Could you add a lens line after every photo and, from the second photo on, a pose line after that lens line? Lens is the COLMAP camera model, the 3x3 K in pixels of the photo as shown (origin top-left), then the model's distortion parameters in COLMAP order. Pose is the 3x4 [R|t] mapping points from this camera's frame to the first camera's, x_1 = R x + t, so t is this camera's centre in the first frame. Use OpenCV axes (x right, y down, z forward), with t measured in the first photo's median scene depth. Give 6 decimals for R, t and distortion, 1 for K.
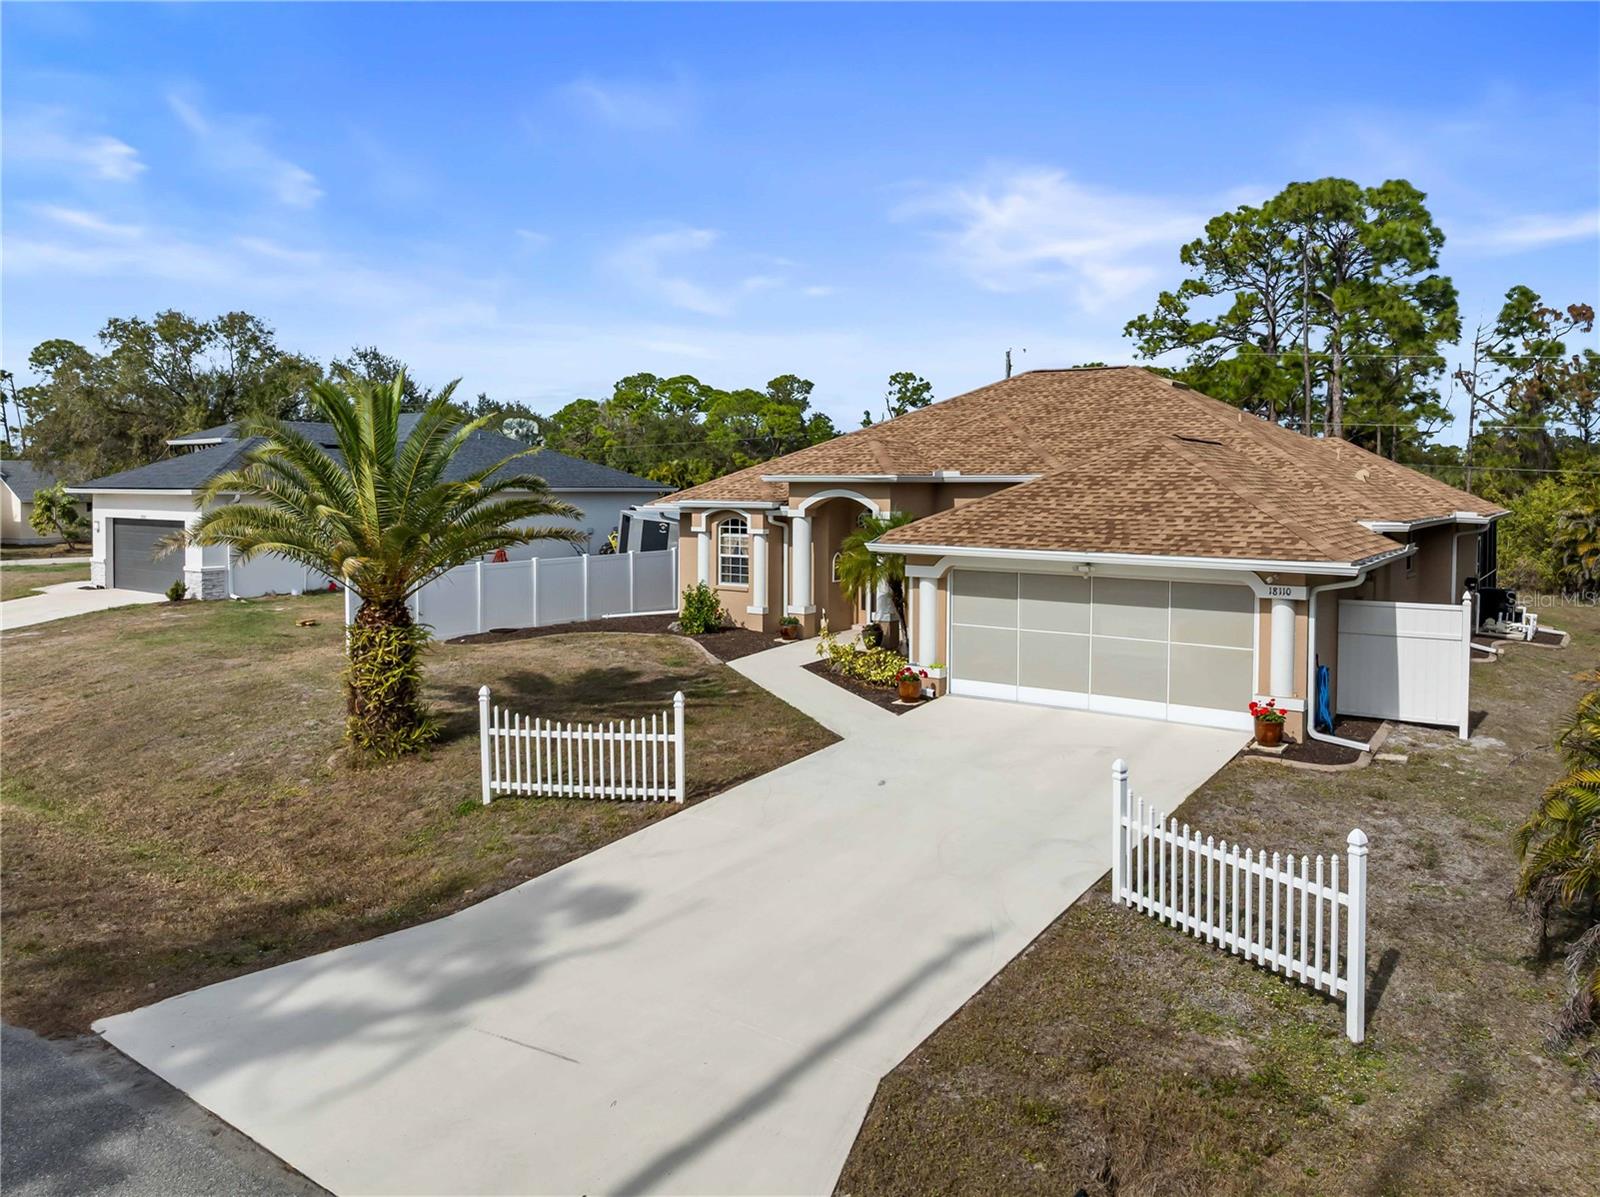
lens RADIAL K [[1138.0, 0, 796.5], [0, 1138.0, 581.0], [0, 0, 1]] dist [-0.035501, -0.002134]
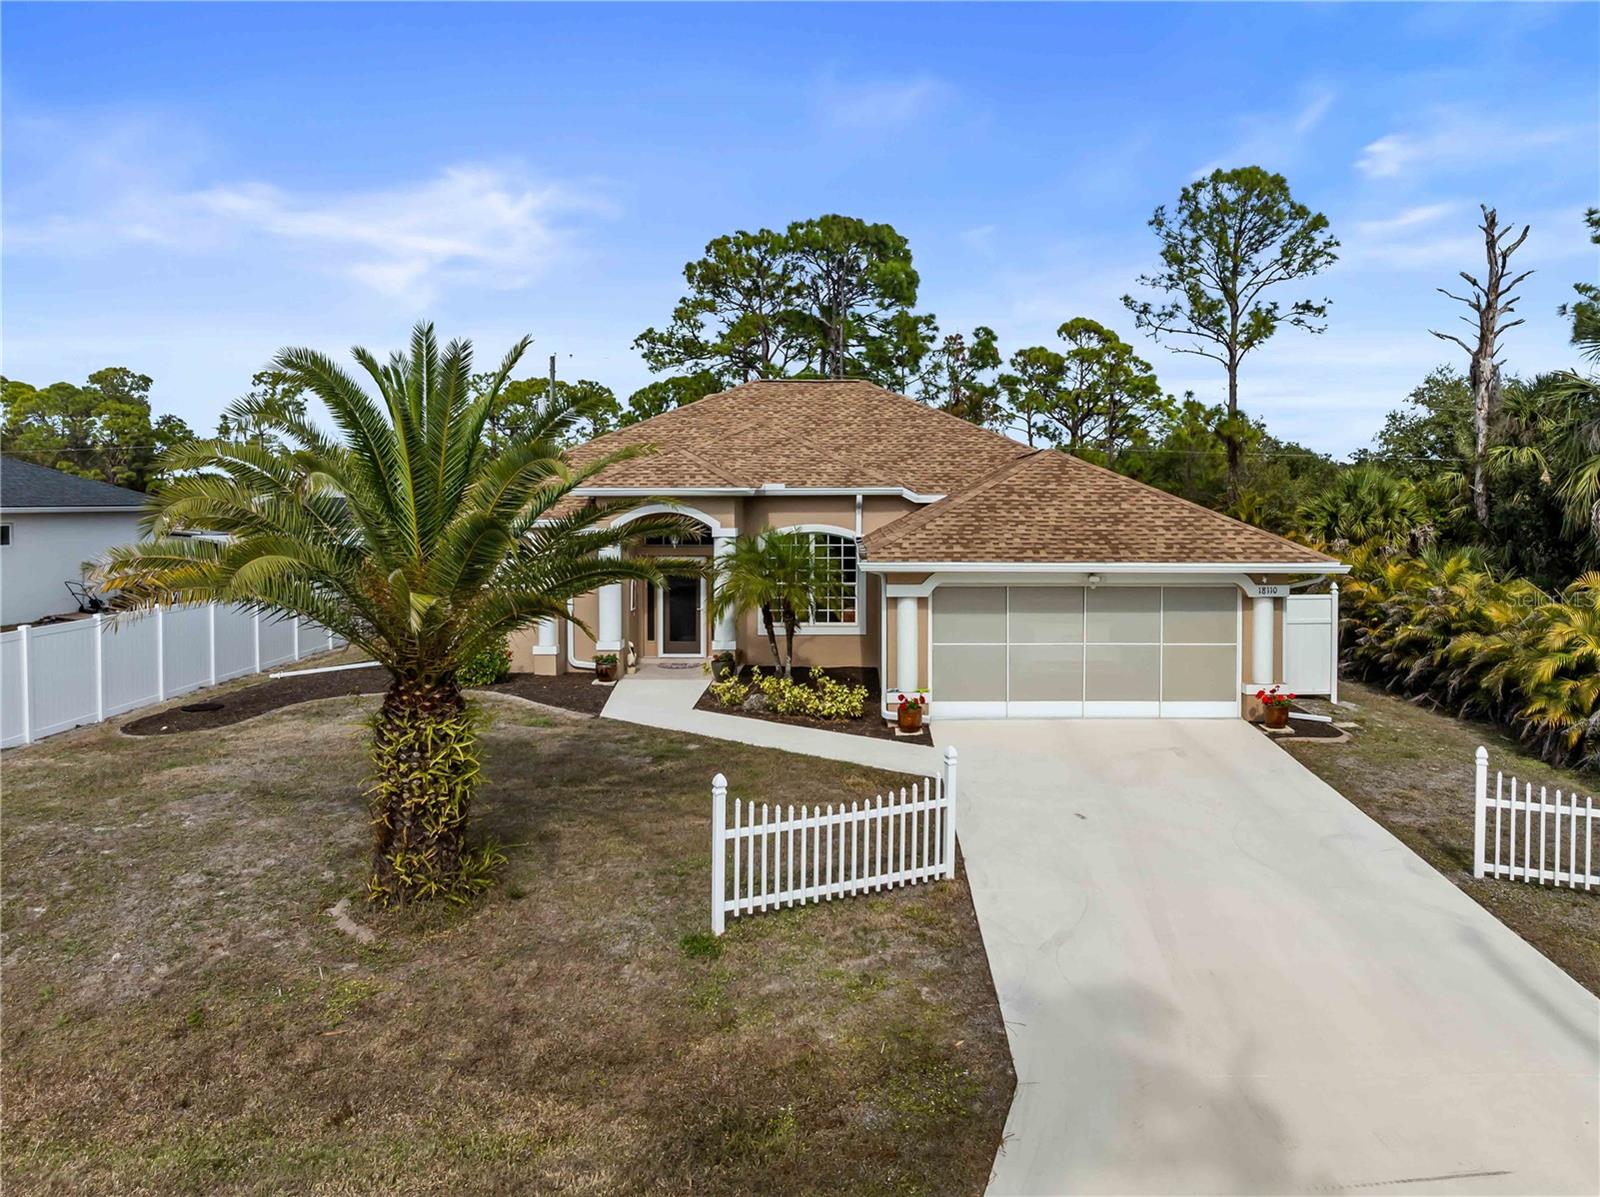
lens RADIAL K [[1140.0, 0, 886.6], [0, 1140.0, 595.1], [0, 0, 1]] dist [-0.029813, -0.000743]
pose [[0.804588, -0.053686, 0.591402, -0.484169], [0.053772, 0.998400, 0.017476, -0.023042], [-0.591394, 0.017740, 0.806187, 0.269359]]
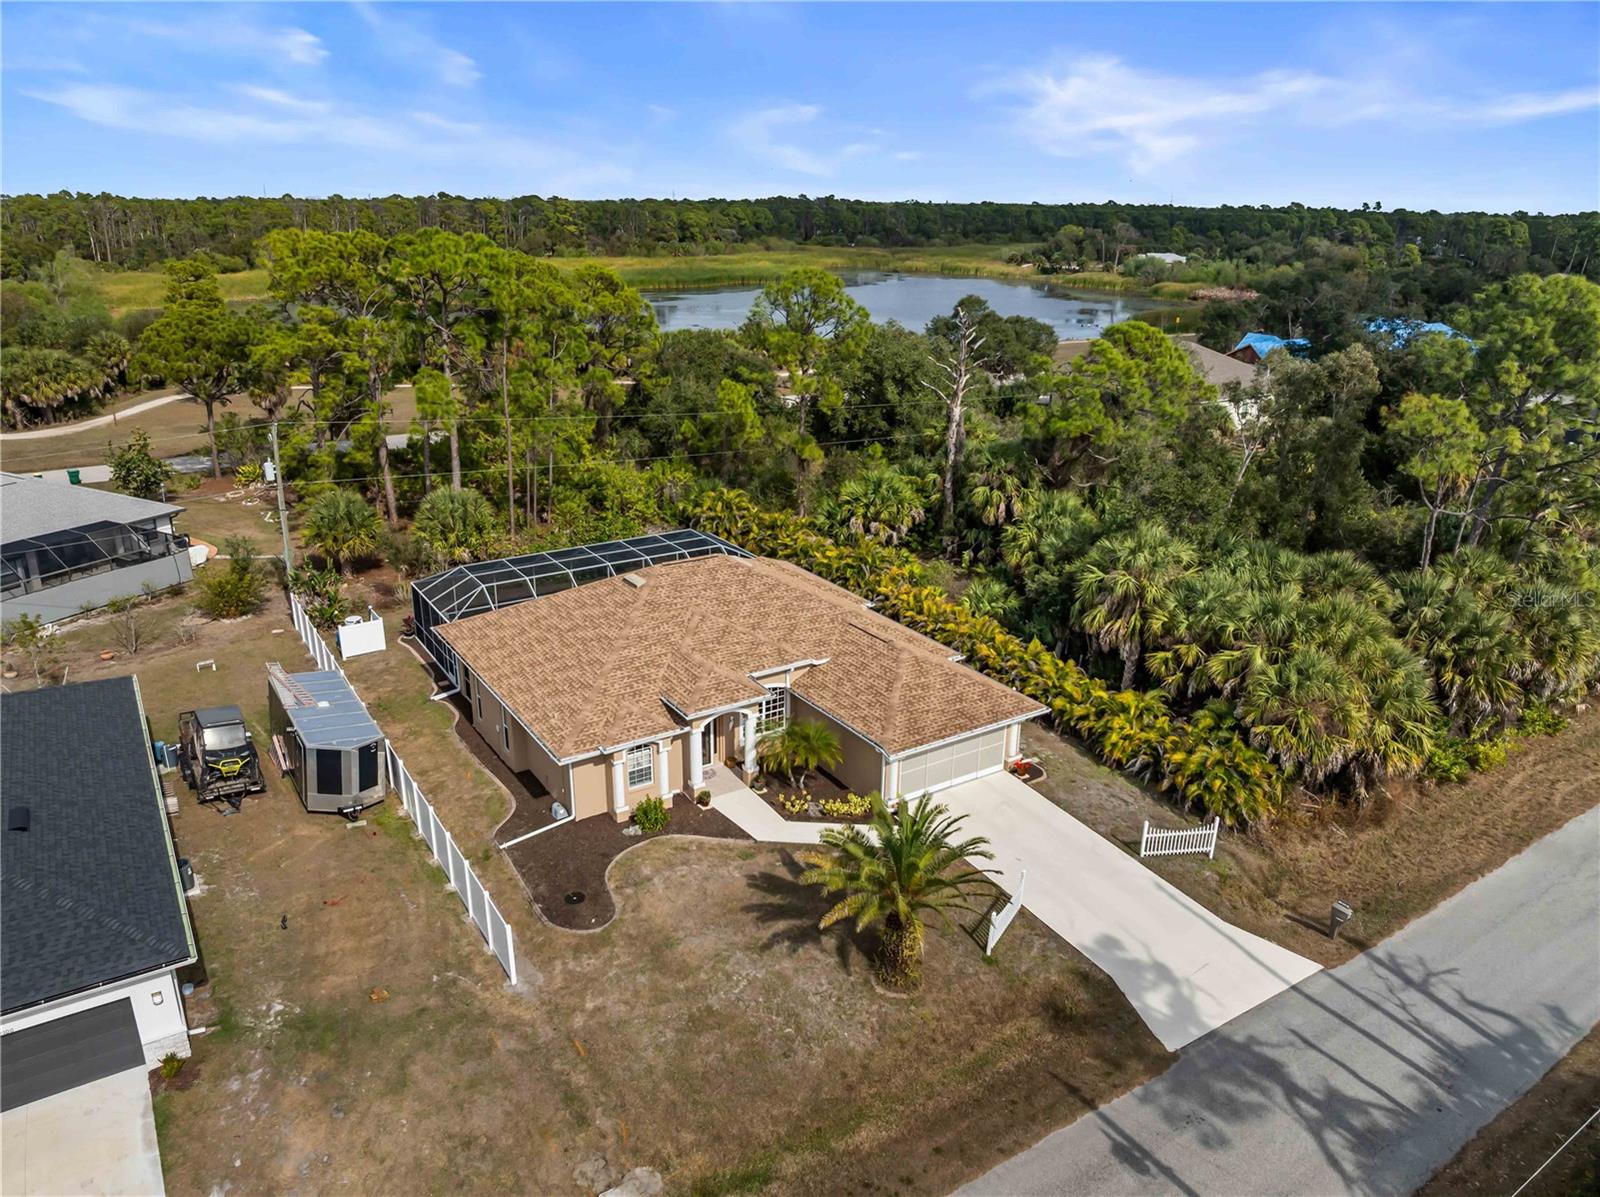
lens RADIAL K [[1125.6, 0, 800.0], [0, 1125.6, 598.5], [0, 0, 1]] dist [-0.044049, 0.000928]
pose [[0.365172, -0.312343, 0.876979, -1.791574], [0.064319, 0.948249, 0.310944, -1.009285], [-0.928716, -0.057142, 0.366364, 0.454653]]
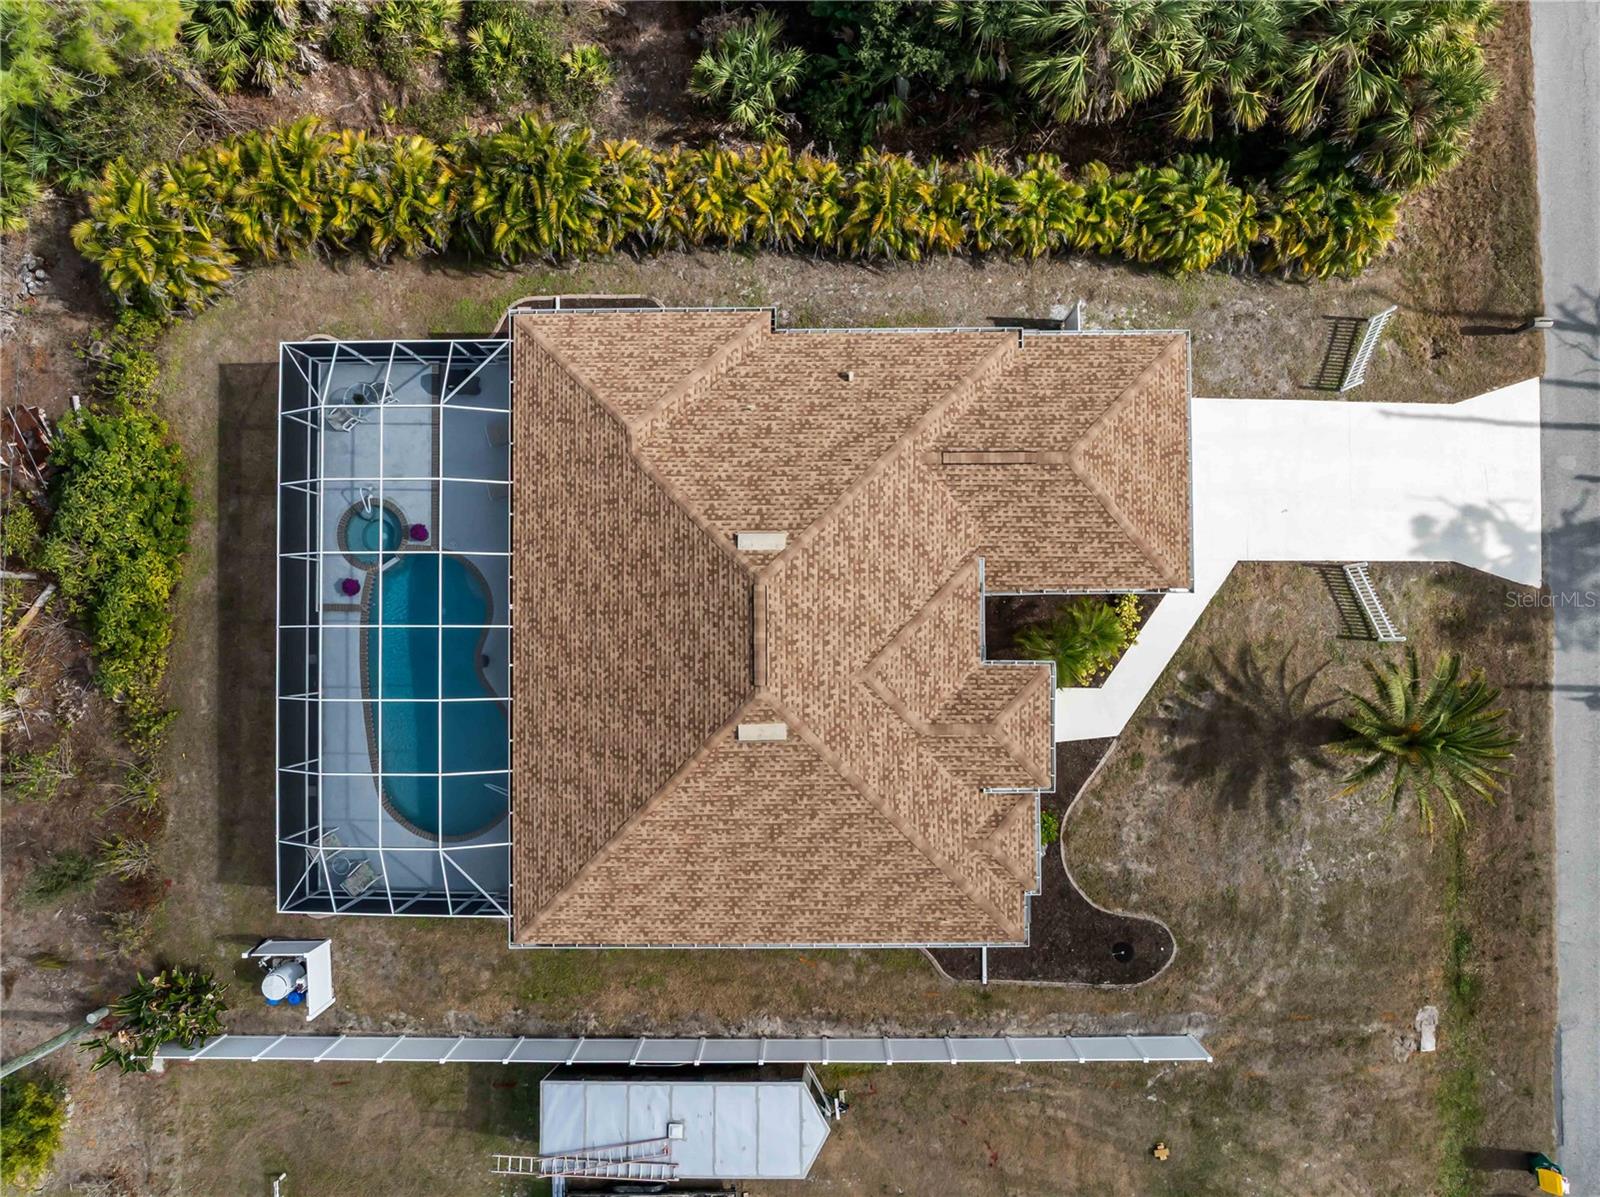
lens RADIAL K [[1138.0, 0, 796.5], [0, 1138.0, 581.0], [0, 0, 1]] dist [-0.035501, -0.002134]
pose [[-0.586556, -0.809587, 0.022810, 0.422778], [0.067861, -0.021062, 0.997472, -1.905924], [-0.807061, 0.586622, 0.067294, 1.452745]]
